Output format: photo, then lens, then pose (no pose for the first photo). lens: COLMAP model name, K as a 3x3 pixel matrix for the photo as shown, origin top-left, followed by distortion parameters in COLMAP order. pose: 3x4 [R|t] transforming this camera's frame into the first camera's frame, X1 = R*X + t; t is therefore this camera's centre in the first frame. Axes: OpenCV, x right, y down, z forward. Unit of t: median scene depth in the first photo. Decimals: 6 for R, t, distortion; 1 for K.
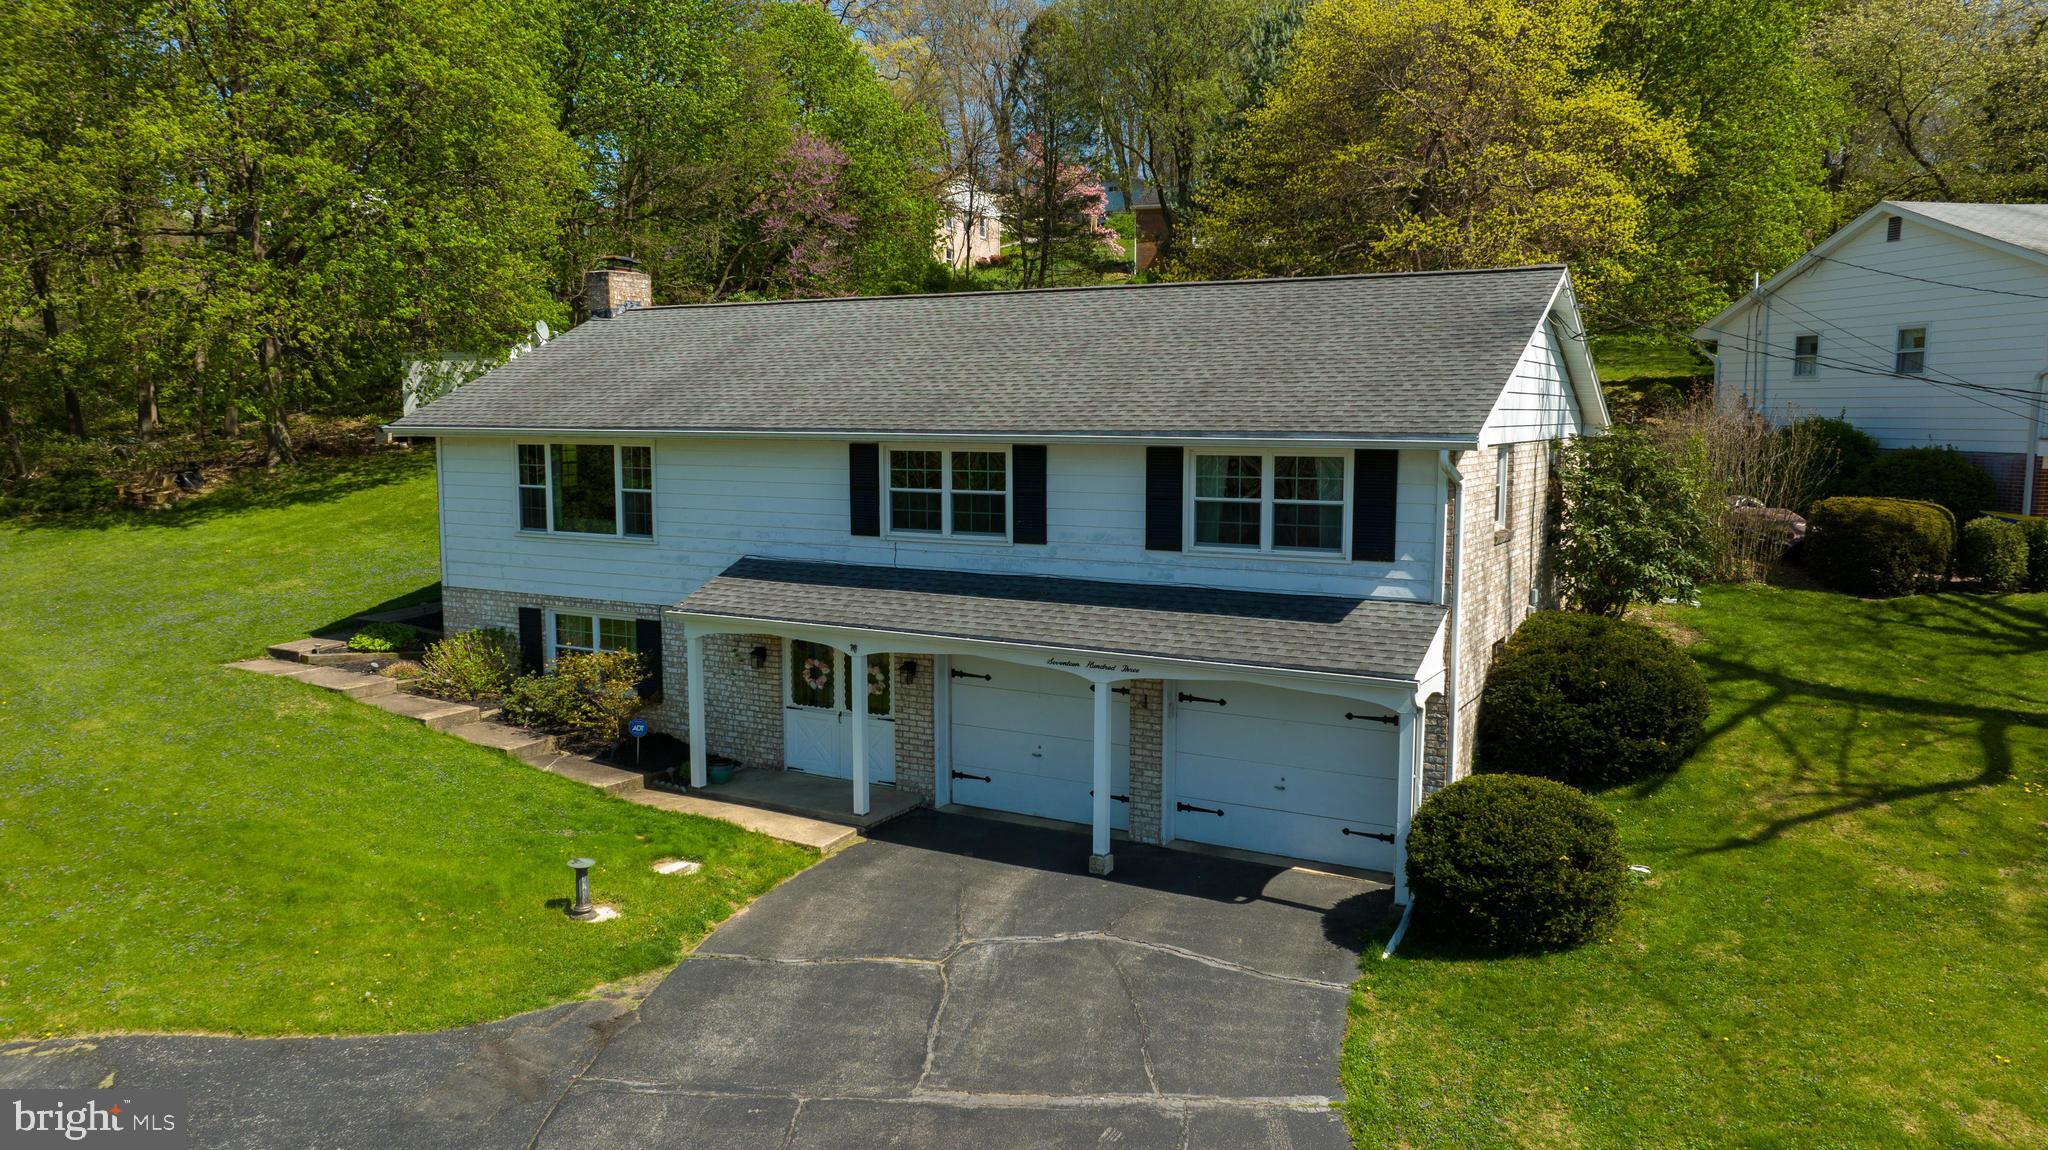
lens RADIAL K [[1441.5, 0, 1024.0], [0, 1441.5, 575.0], [0, 0, 1]] dist [-0.021494, -0.005308]
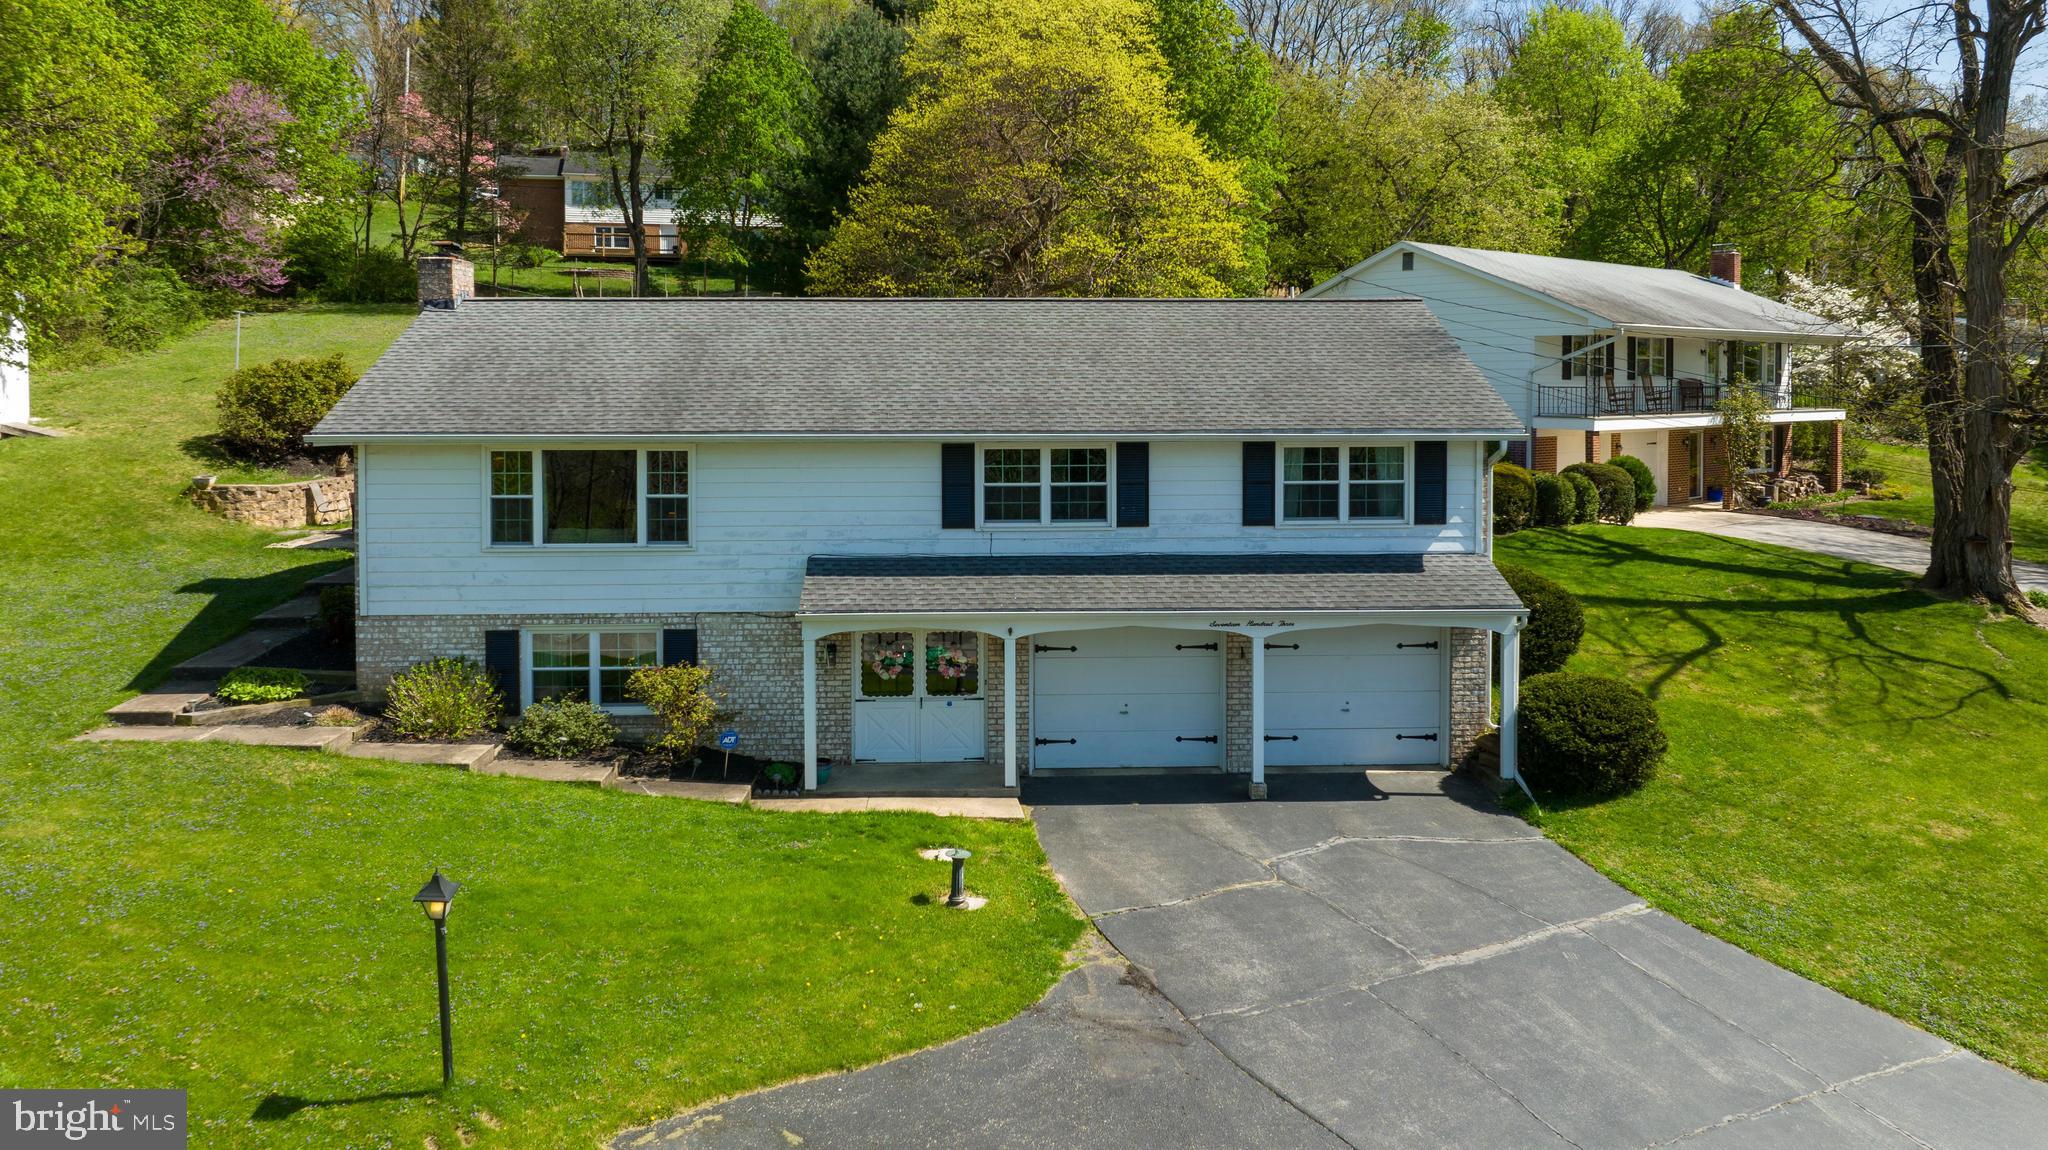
lens RADIAL K [[1480.3, 0, 1024.6], [0, 1480.3, 415.4], [0, 0, 1]] dist [-0.005058, -0.001477]
pose [[0.850402, -0.015224, 0.525914, -0.683561], [0.062563, 0.995415, -0.072351, -0.029668], [-0.522401, 0.094430, 0.847455, 0.027338]]
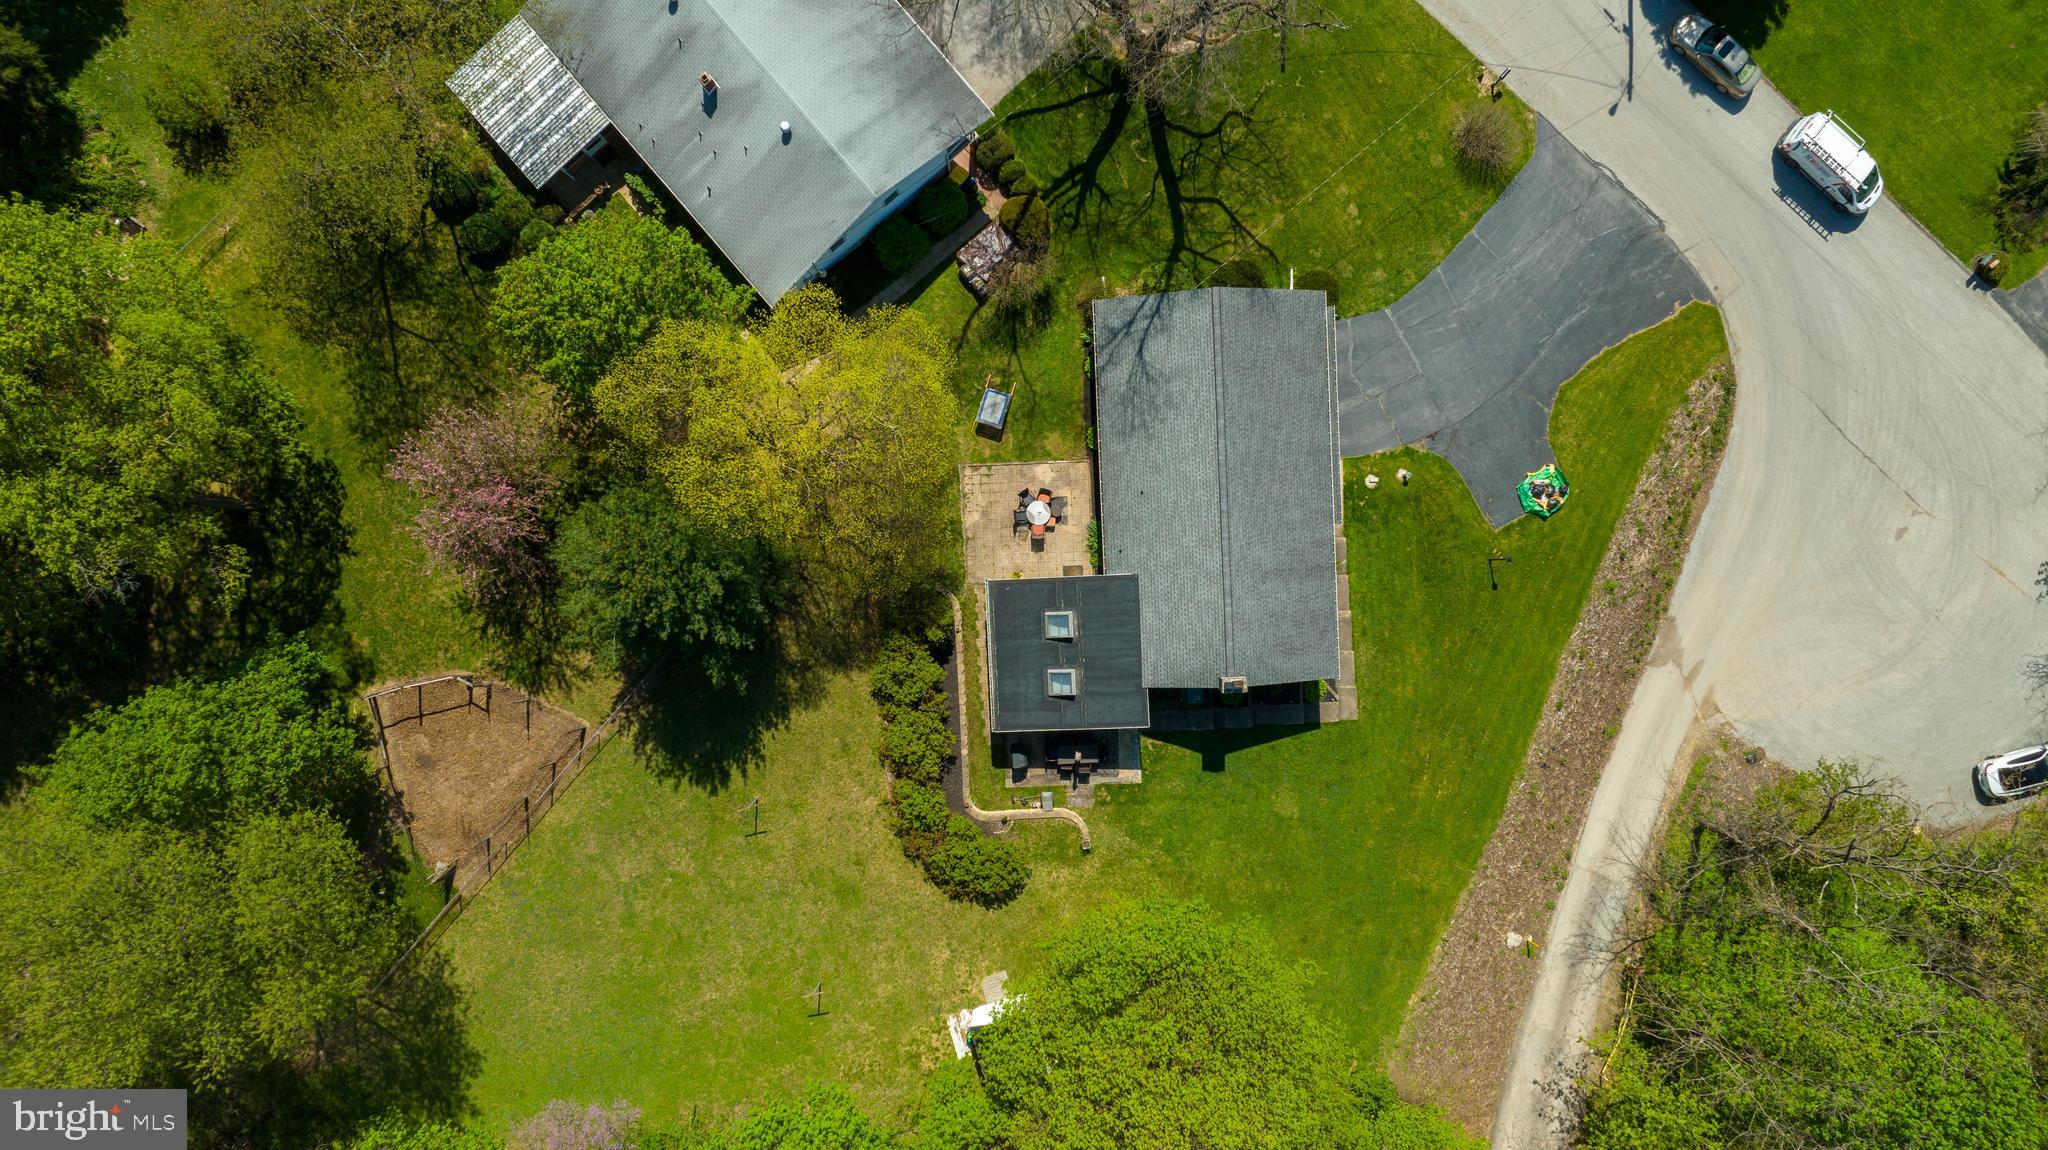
lens RADIAL K [[1441.5, 0, 1024.0], [0, 1441.5, 575.0], [0, 0, 1]] dist [-0.021494, -0.005308]
pose [[-0.525857, -0.850078, -0.029022, 0.154096], [0.088569, -0.088661, 0.992116, -3.617039], [-0.845949, 0.519141, 0.121914, 1.346820]]
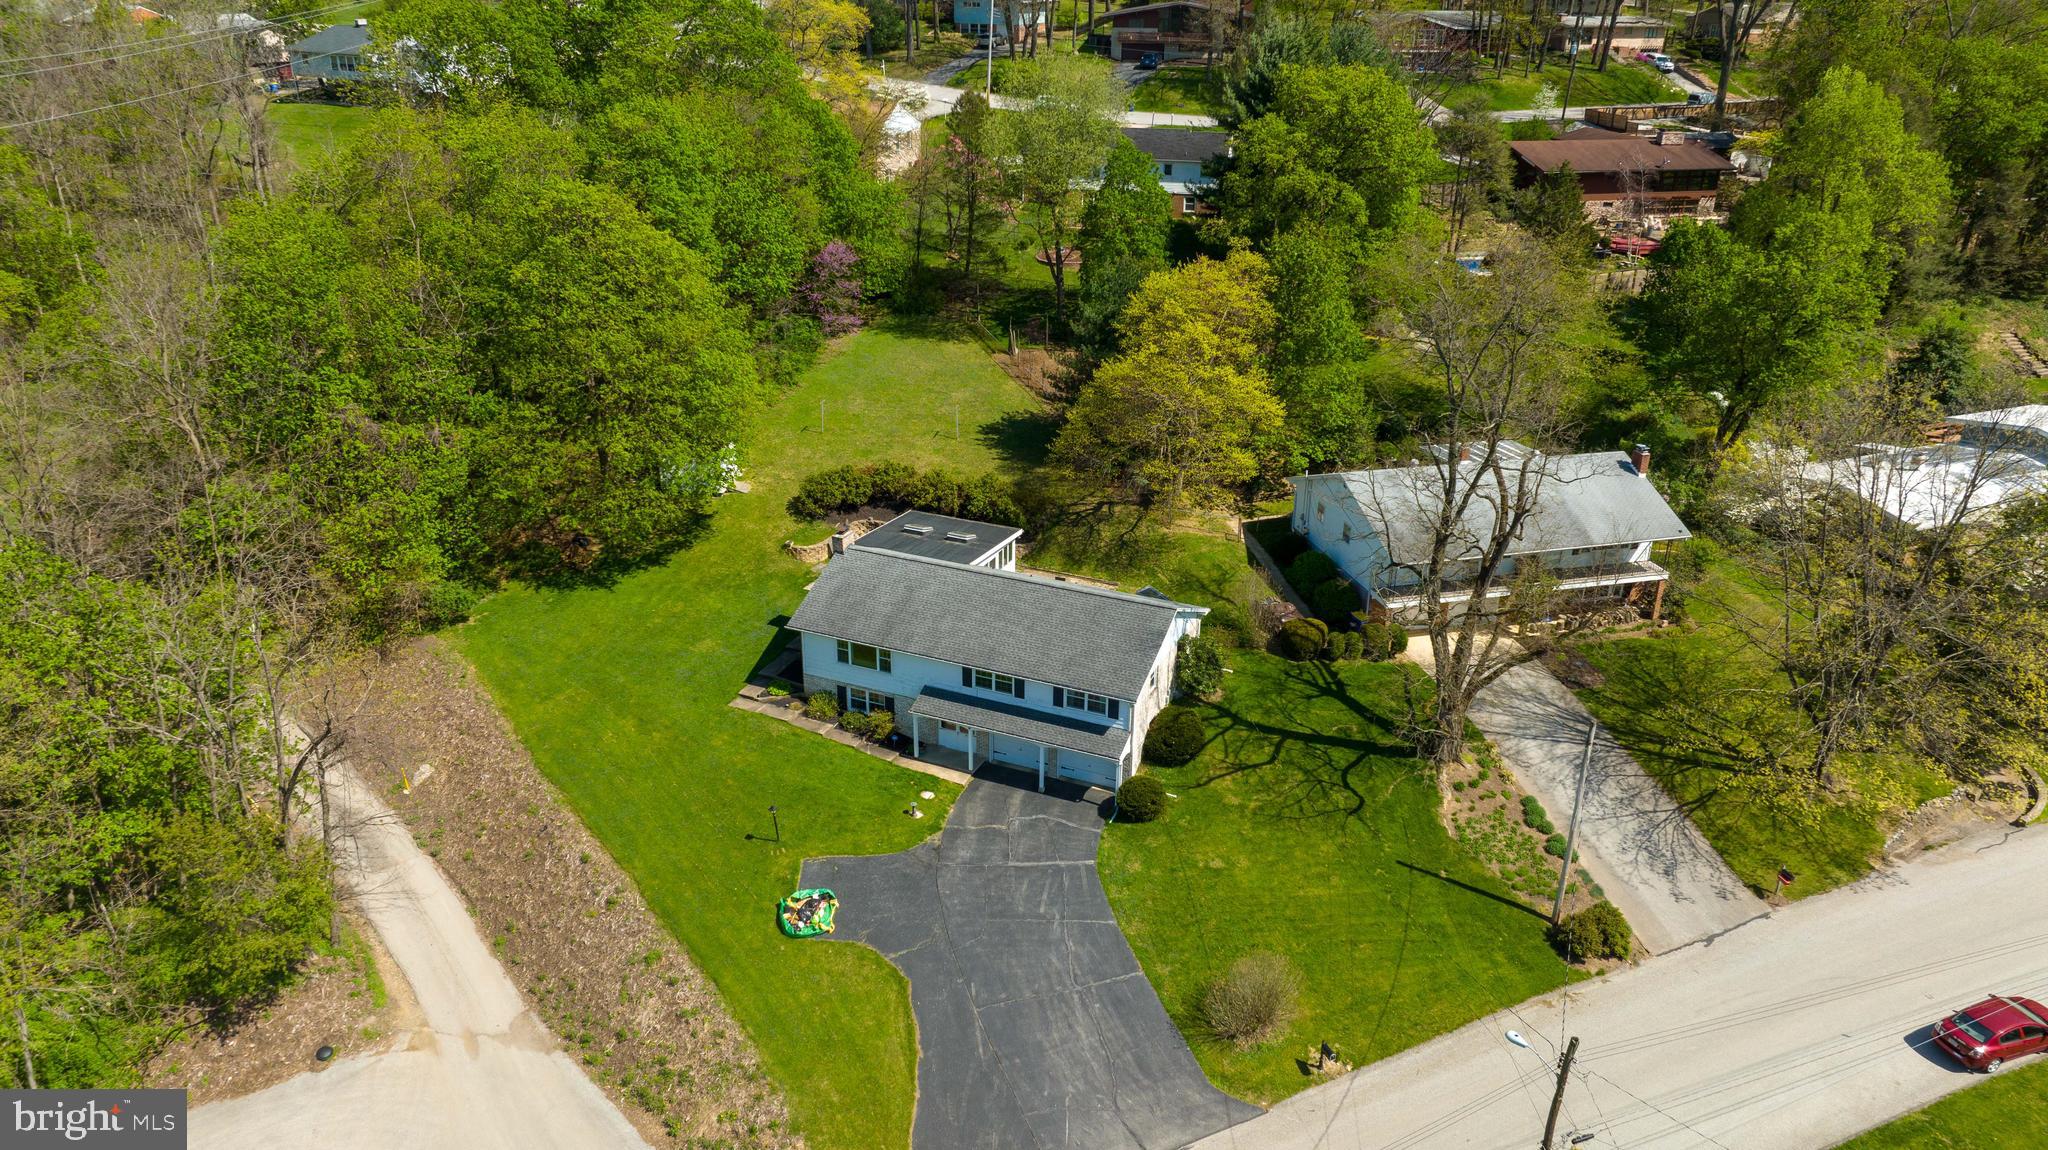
lens RADIAL K [[1441.5, 0, 1024.0], [0, 1441.5, 575.0], [0, 0, 1]] dist [-0.021494, -0.005308]
pose [[0.995779, -0.032575, 0.085814, -0.268859], [0.005949, 0.955846, 0.293808, -1.304168], [-0.091595, -0.292058, 0.952005, -2.186138]]
